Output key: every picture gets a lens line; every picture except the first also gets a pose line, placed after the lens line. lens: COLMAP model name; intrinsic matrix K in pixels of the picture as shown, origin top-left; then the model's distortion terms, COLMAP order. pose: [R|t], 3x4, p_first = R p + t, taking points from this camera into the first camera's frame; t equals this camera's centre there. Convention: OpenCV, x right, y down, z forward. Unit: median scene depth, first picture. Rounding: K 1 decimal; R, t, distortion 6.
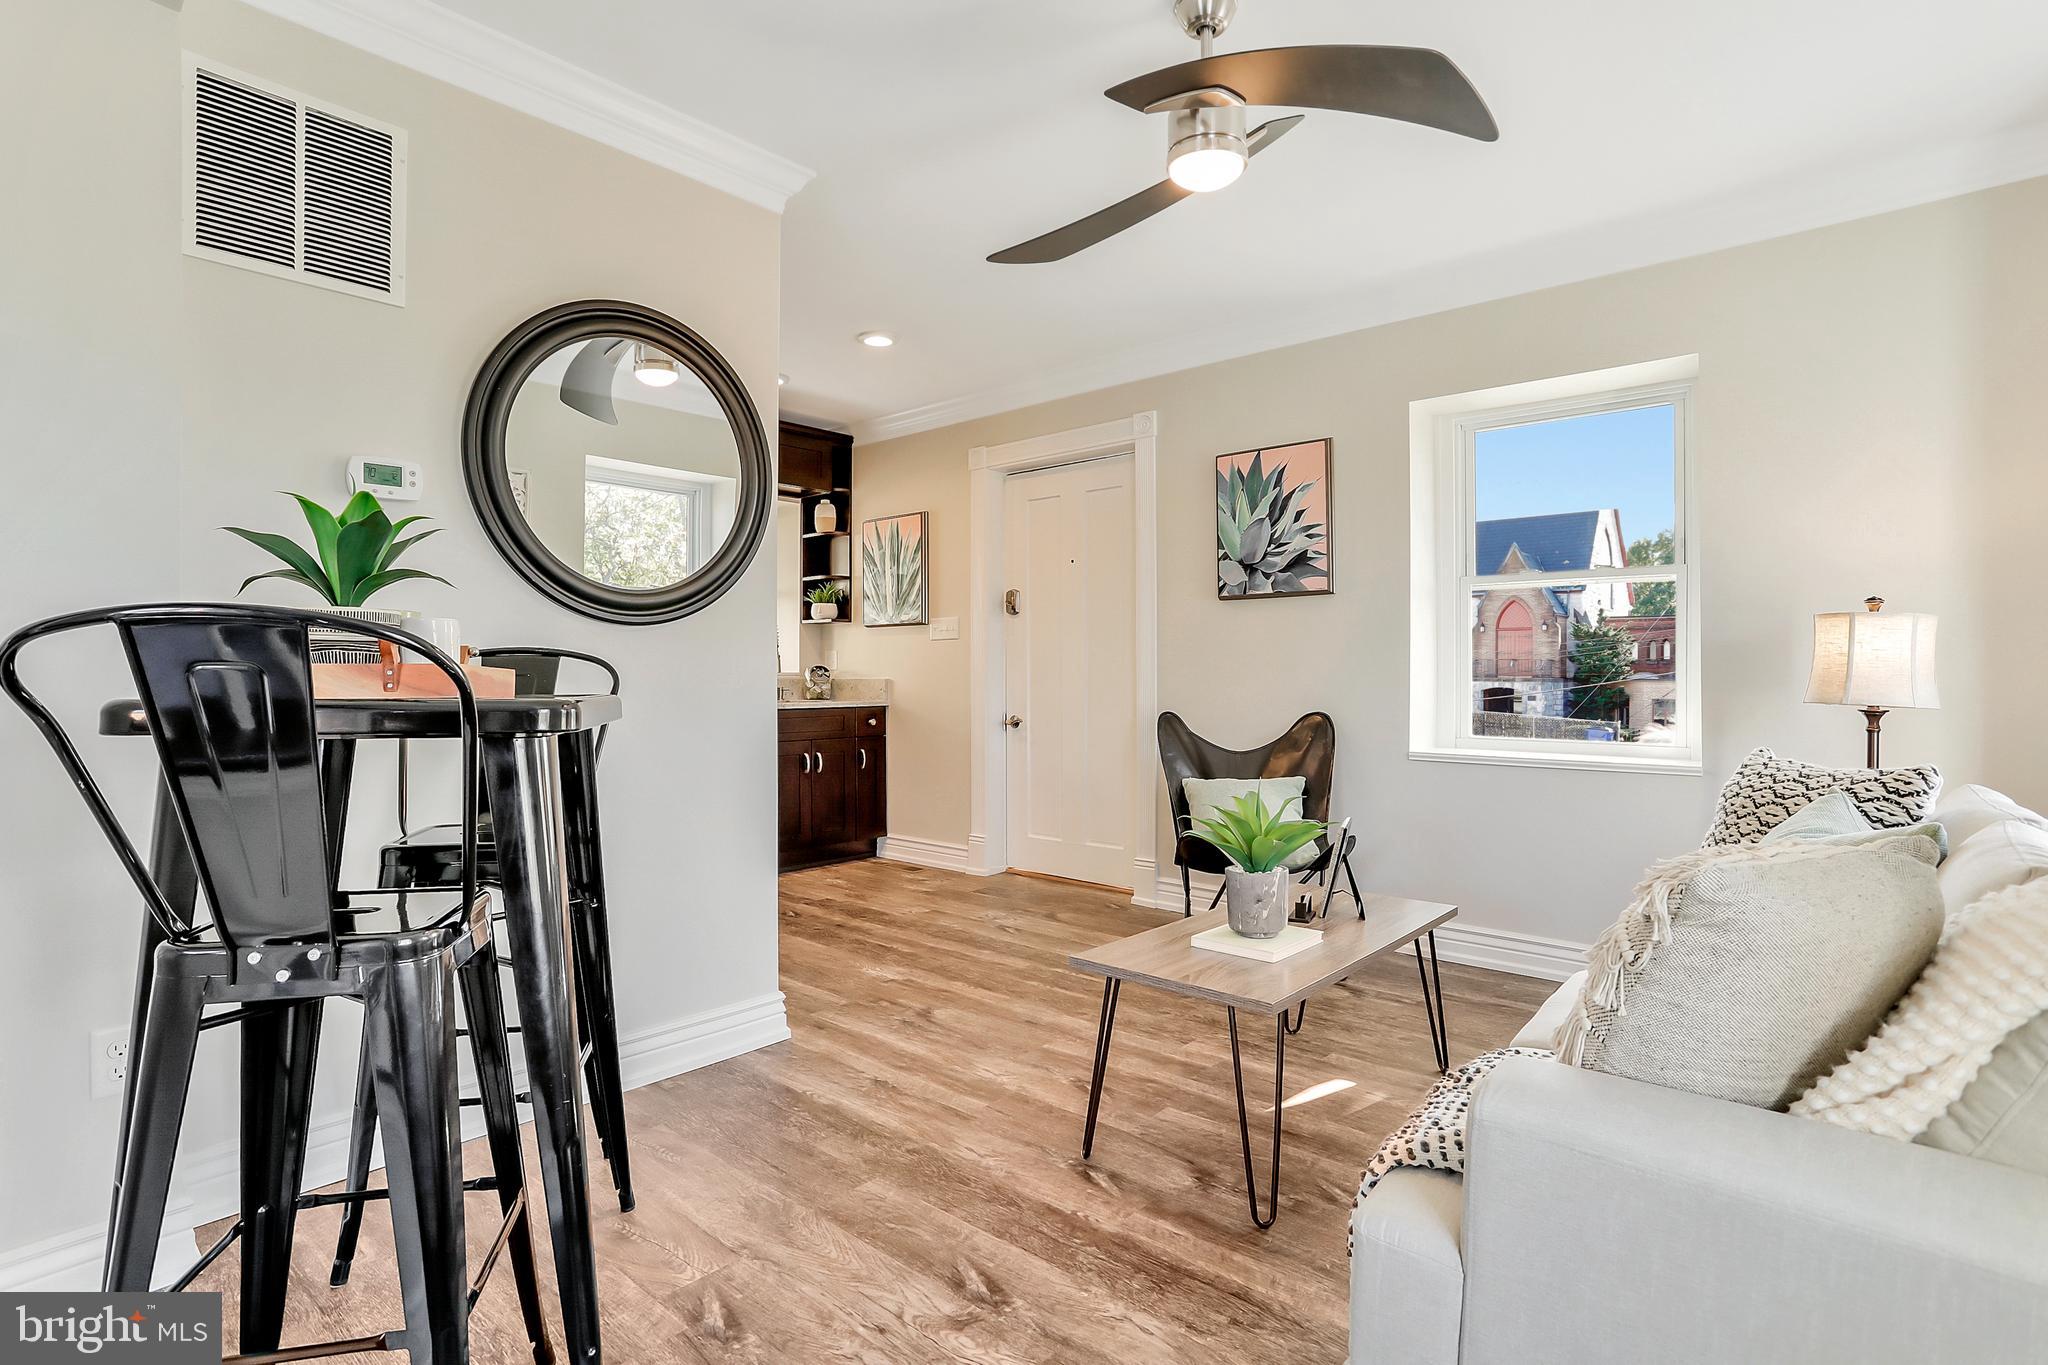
lens RADIAL K [[1002.1, 0, 1030.1], [0, 1002.1, 668.6], [0, 0, 1]] dist [-0.077076, 0.026178]
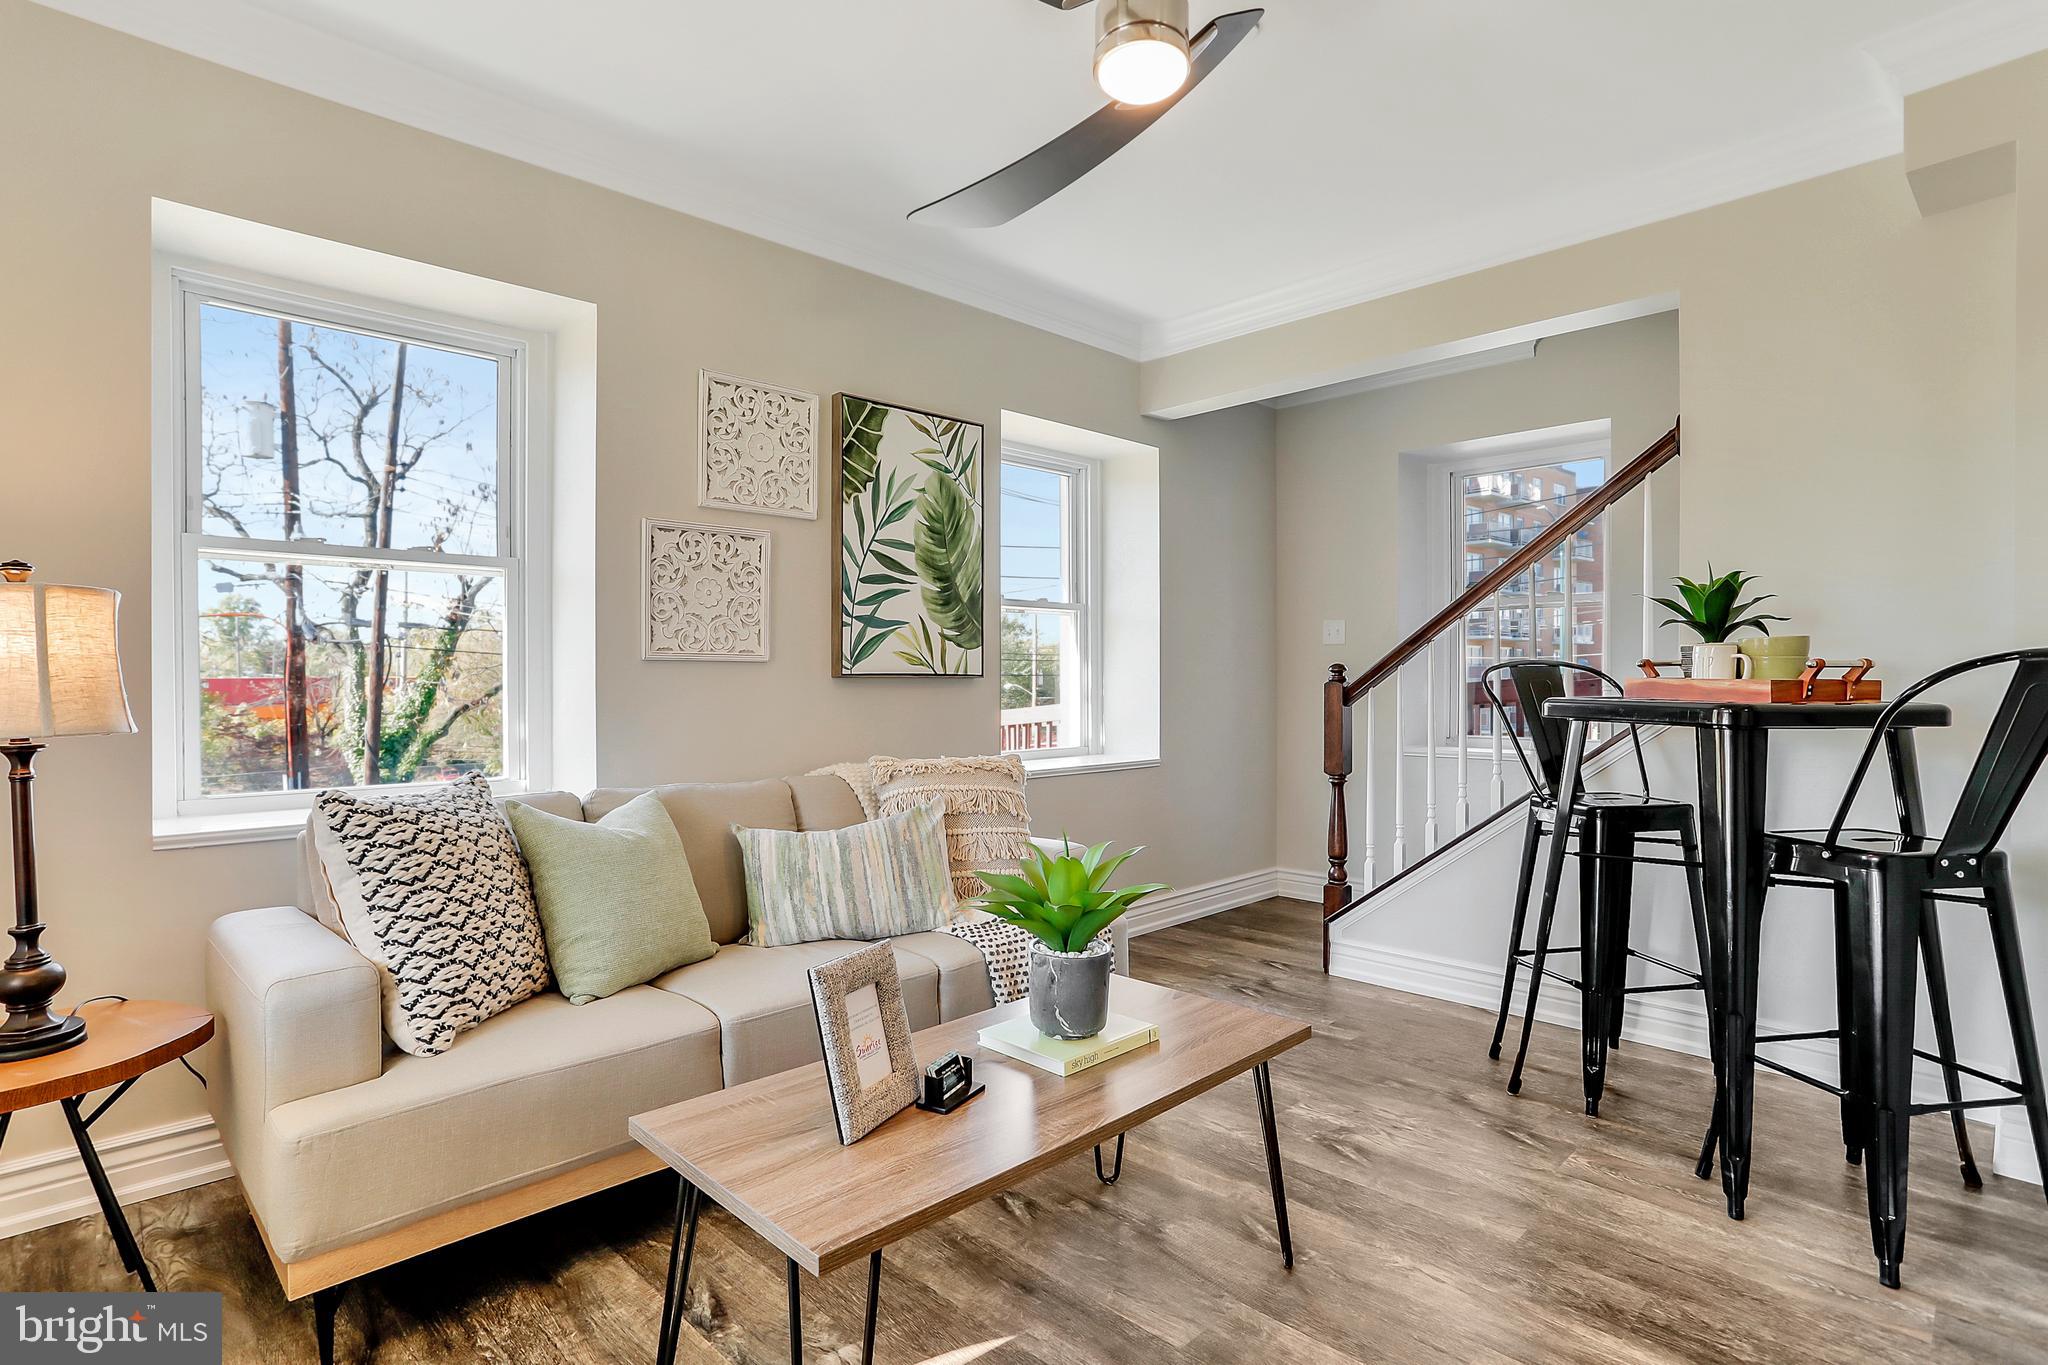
lens RADIAL K [[1010.8, 0, 1014.4], [0, 1010.8, 686.2], [0, 0, 1]] dist [-0.050344, 0.026743]
pose [[-0.996718, 0.001106, 0.080941, 0.106963], [0.001040, 0.999999, -0.000853, 0.004004], [-0.080942, -0.000766, -0.996719, 0.908636]]
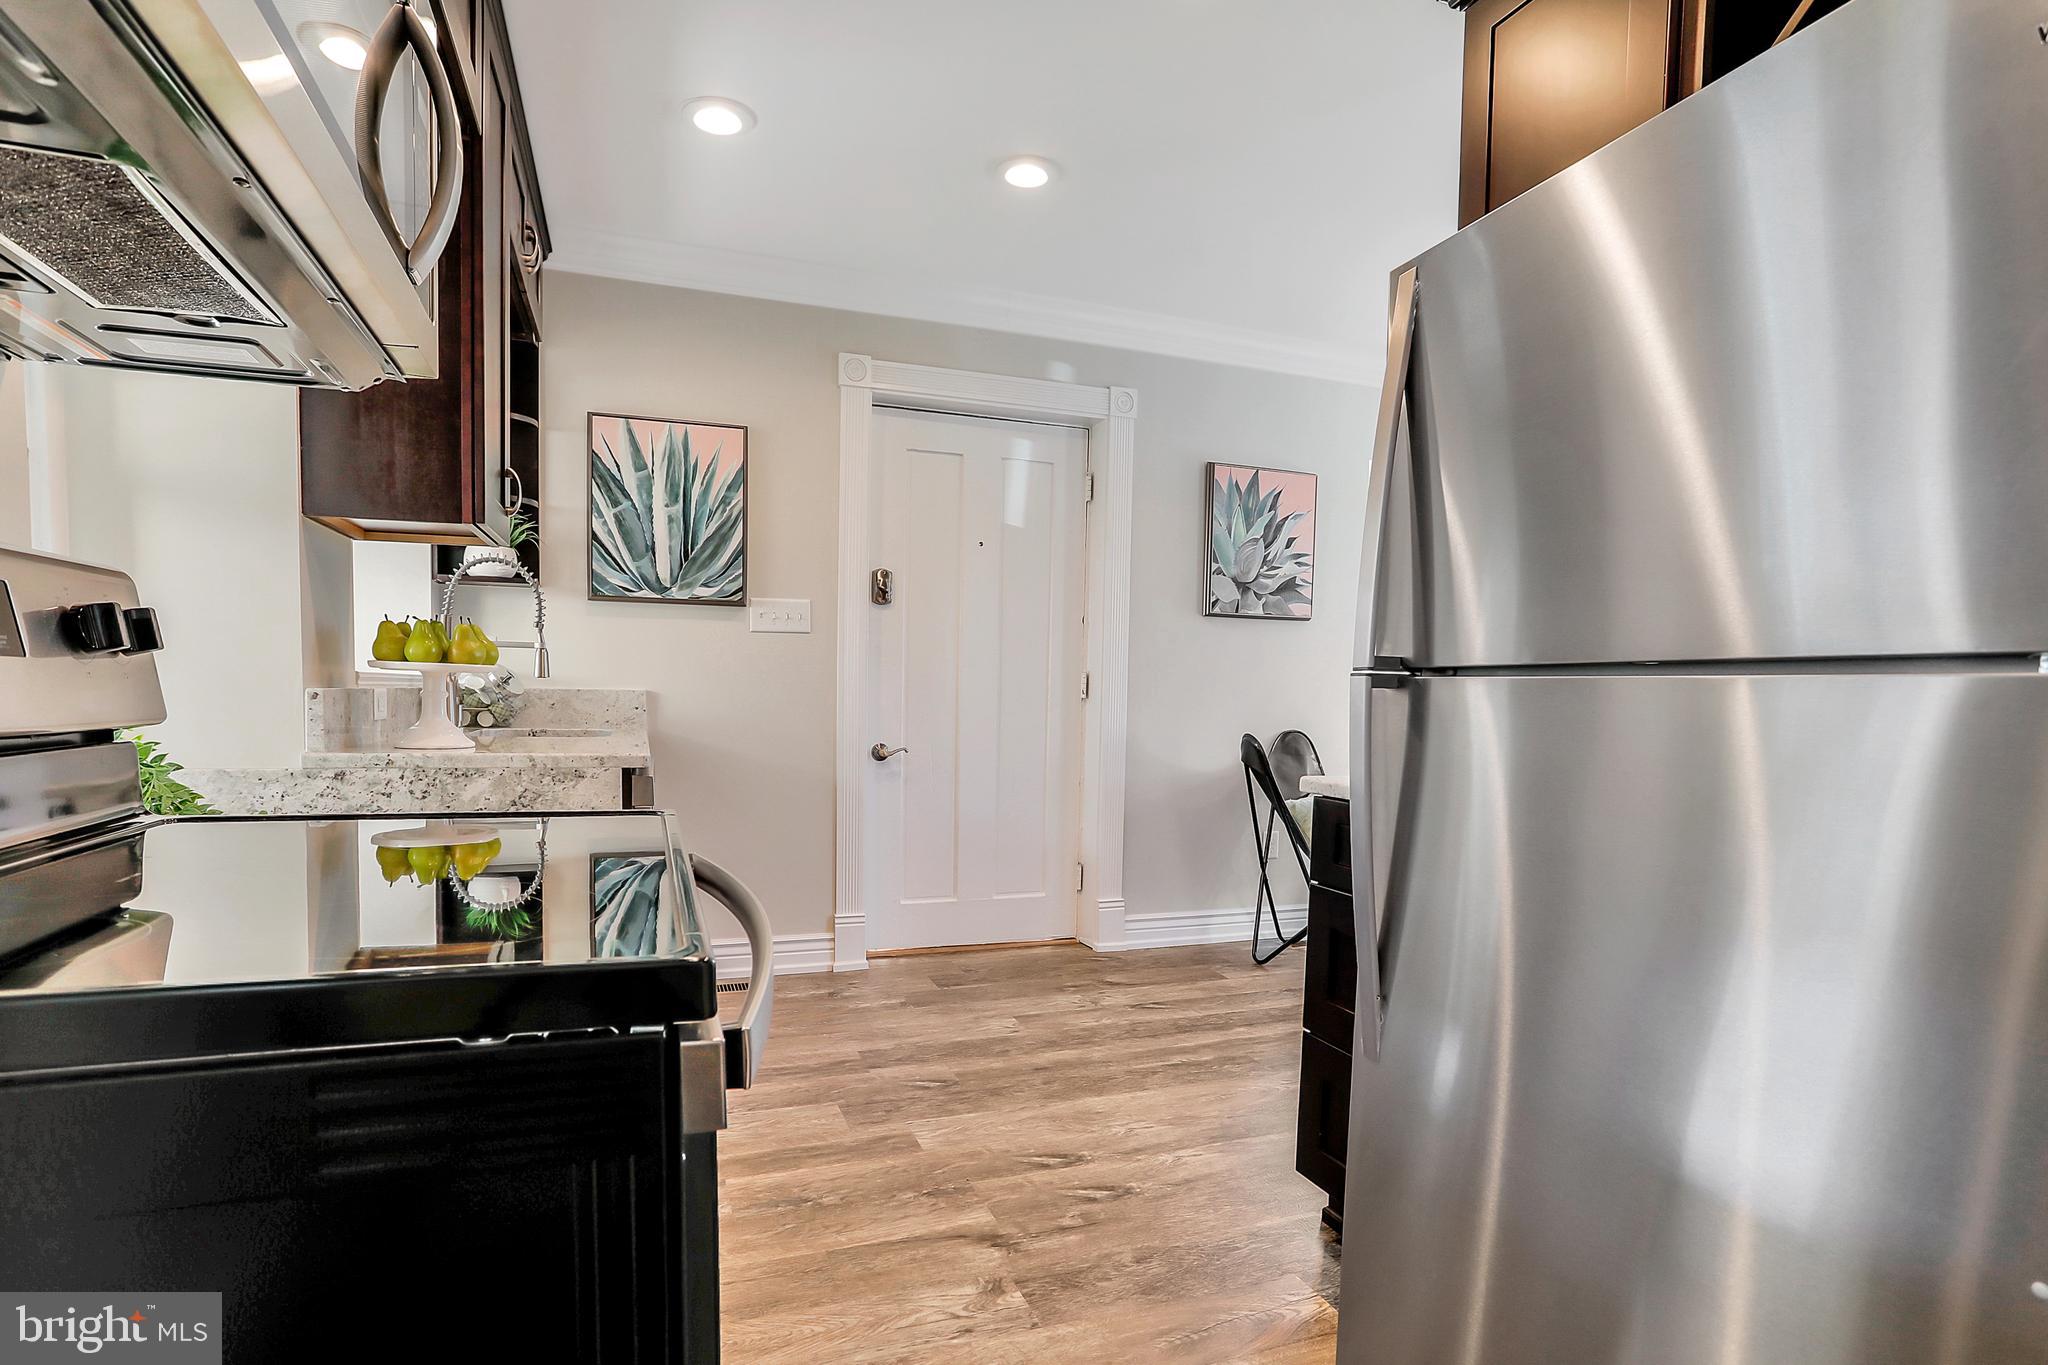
lens RADIAL K [[1024.0, 0, 1019.9], [0, 1024.0, 766.2], [0, 0, 1]] dist [-0.052140, 0.027227]
pose [[0.486163, -0.053243, 0.872245, -0.734267], [-0.022922, 0.997022, 0.073635, 0.006782], [-0.873568, -0.055792, 0.483495, 0.654336]]
